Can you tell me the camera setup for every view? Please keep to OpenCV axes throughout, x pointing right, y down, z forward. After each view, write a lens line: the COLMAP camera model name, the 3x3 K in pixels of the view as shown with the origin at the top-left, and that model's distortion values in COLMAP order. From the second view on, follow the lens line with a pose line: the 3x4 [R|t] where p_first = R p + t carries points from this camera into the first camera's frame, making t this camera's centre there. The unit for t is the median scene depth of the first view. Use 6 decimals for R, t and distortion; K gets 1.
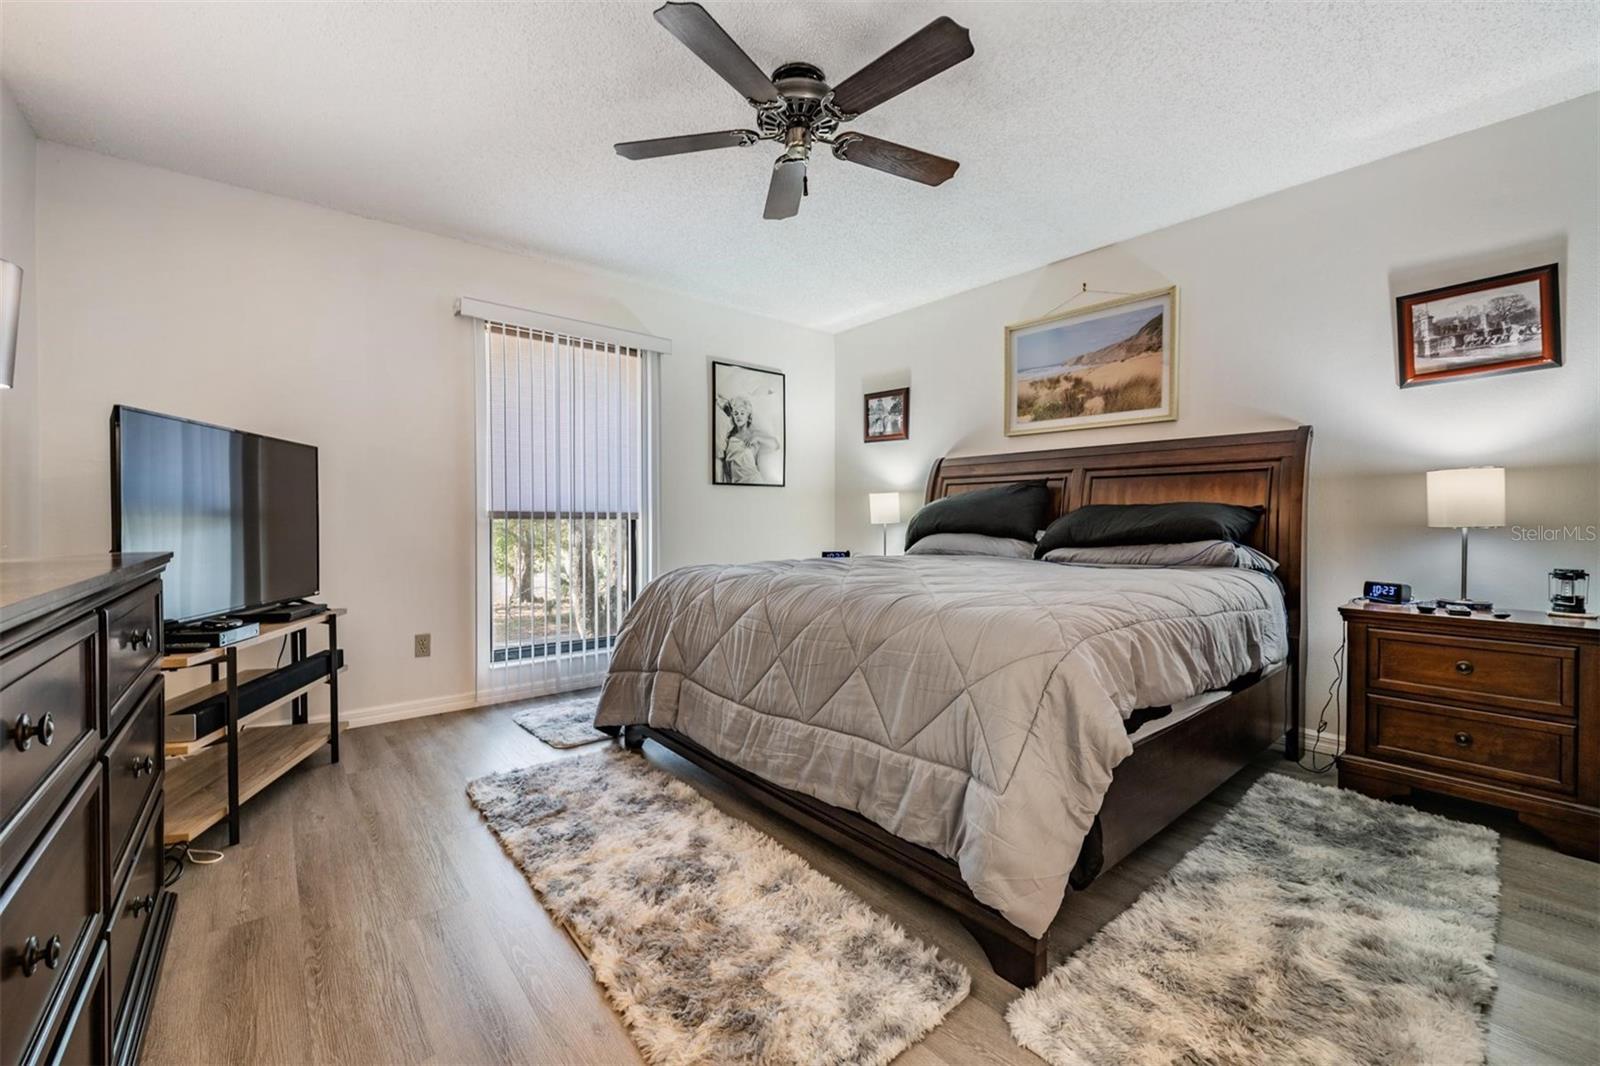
lens RADIAL K [[646.3, 0, 806.5], [0, 646.3, 536.7], [0, 0, 1]] dist [-0.001492, -0.009431]
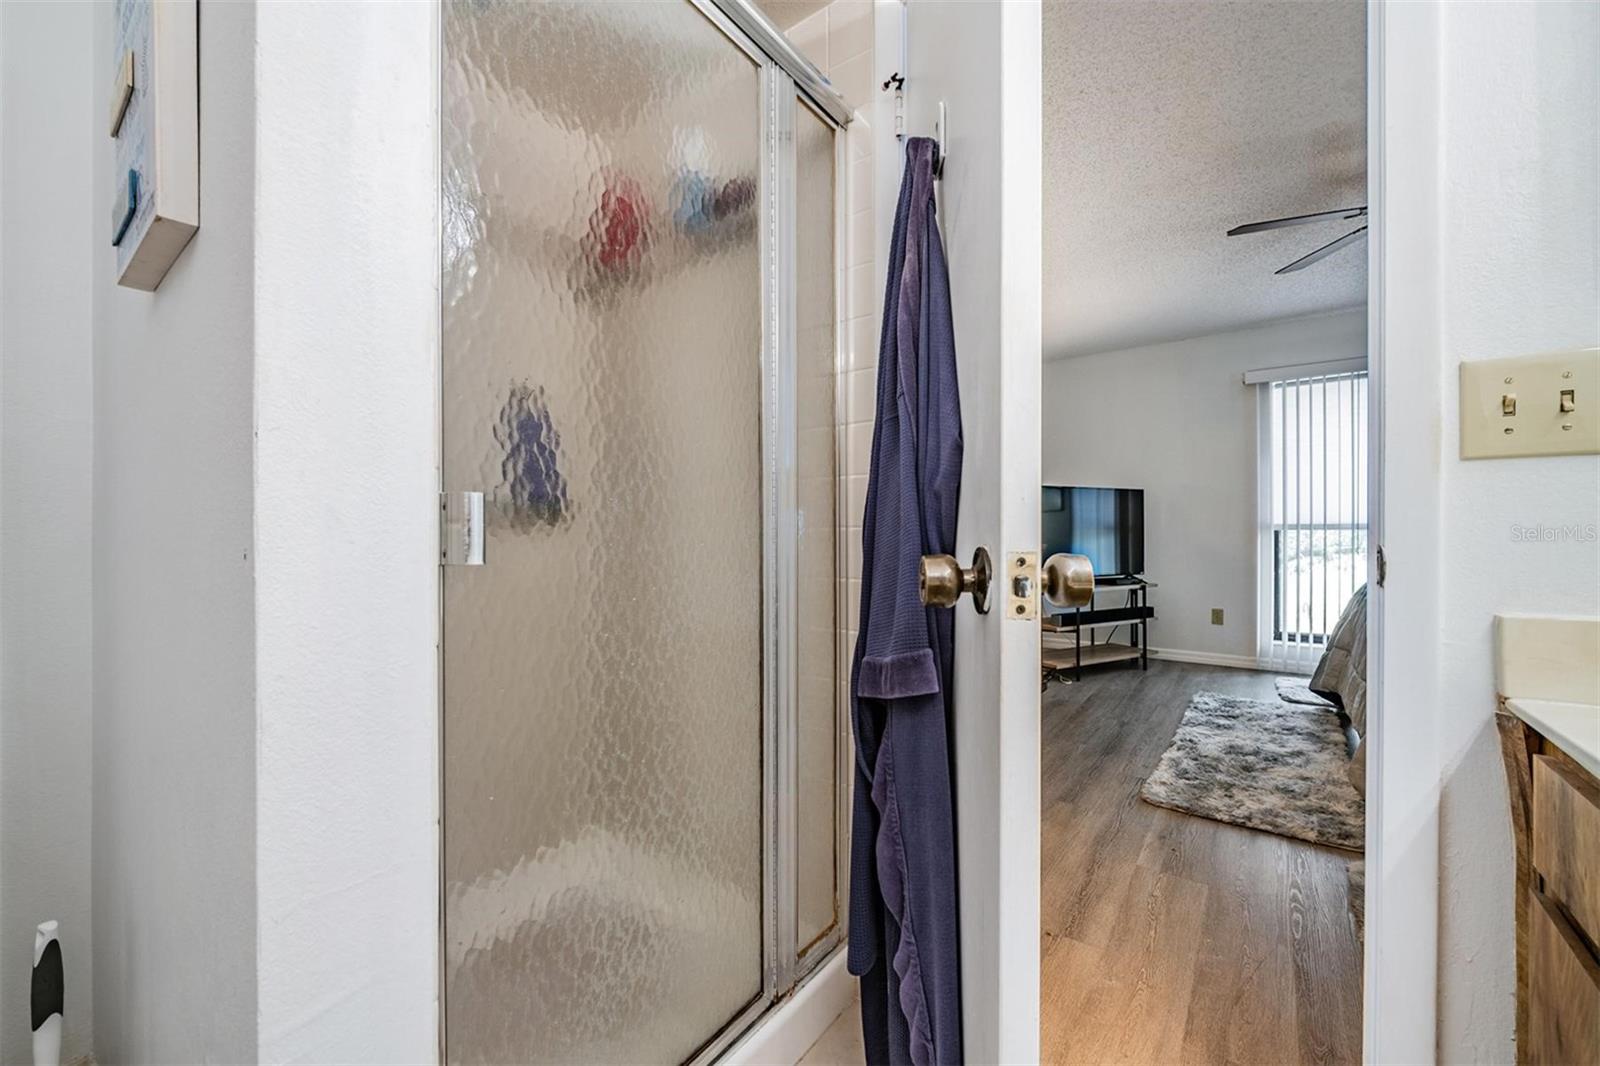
lens RADIAL K [[638.7, 0, 795.0], [0, 638.7, 530.6], [0, 0, 1]] dist [-0.004652, -0.004111]
pose [[0.217917, -0.012007, -0.975894, 0.592956], [-0.019728, 0.999666, -0.016705, 0.015466], [0.975768, 0.022893, 0.217607, -0.247689]]
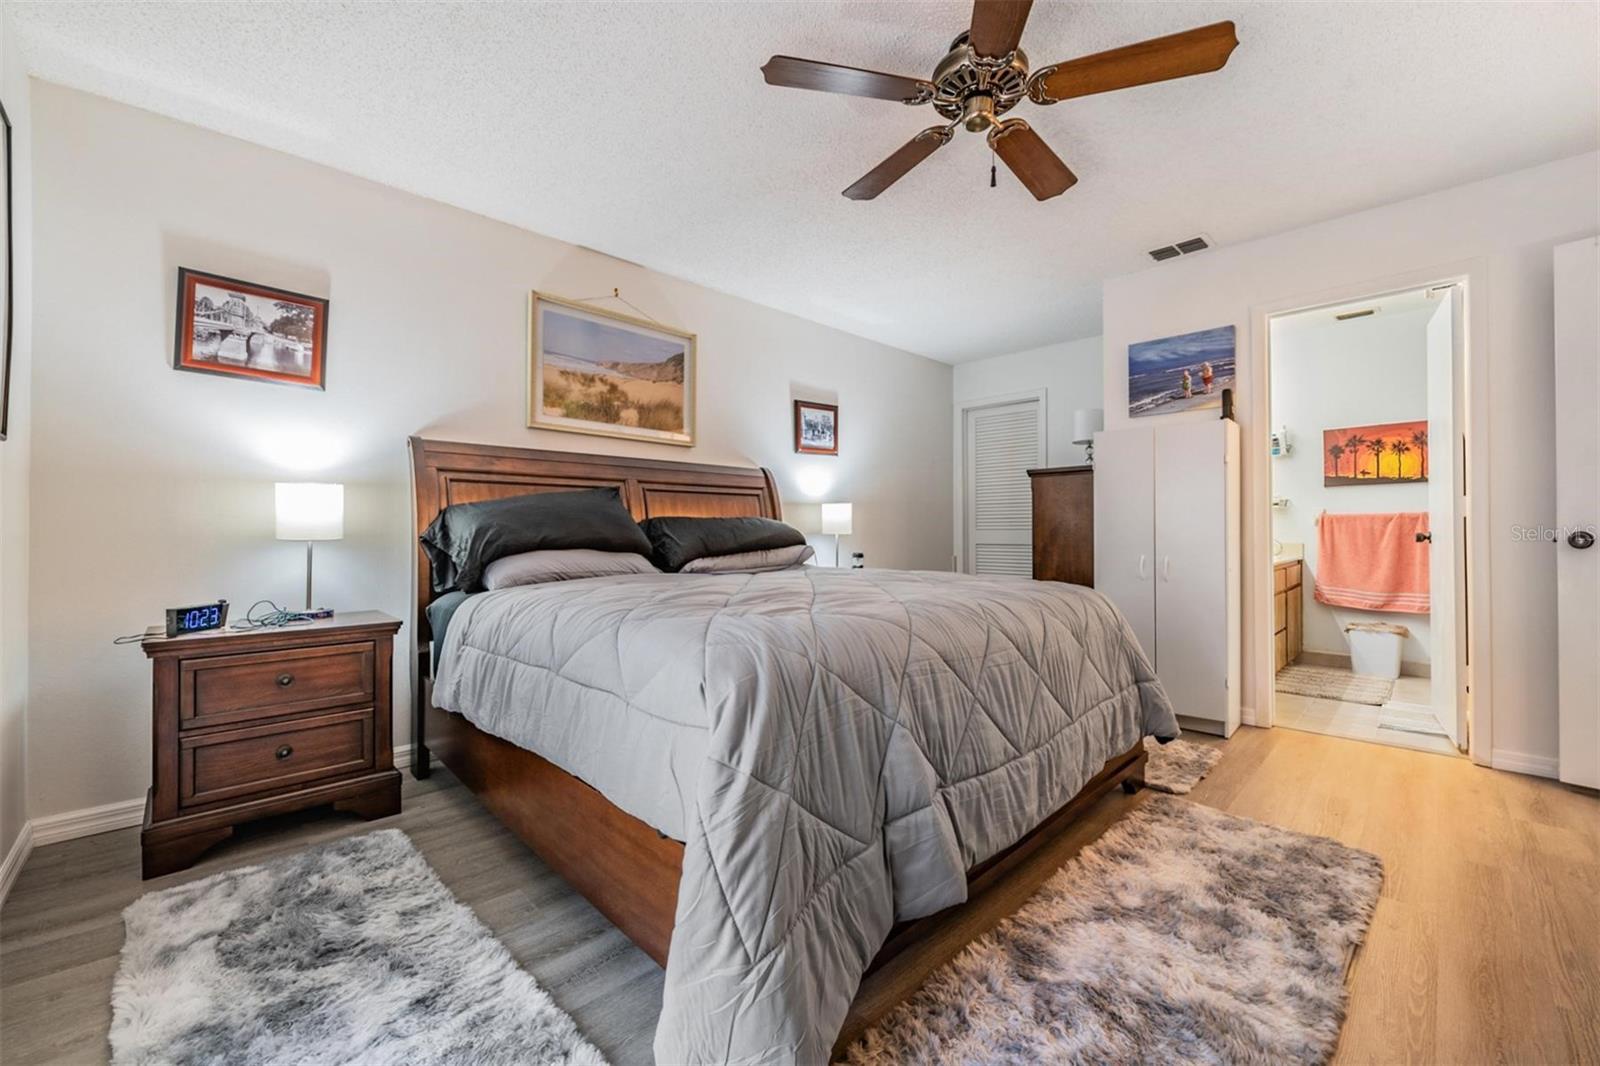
lens RADIAL K [[634.5, 0, 799.7], [0, 634.5, 526.0], [0, 0, 1]] dist [-0.003592, -0.010127]
pose [[-0.082447, 0.014332, 0.996492, -0.575379], [0.039032, 0.999176, -0.011141, -0.016404], [-0.995831, 0.037977, -0.082939, 0.880098]]
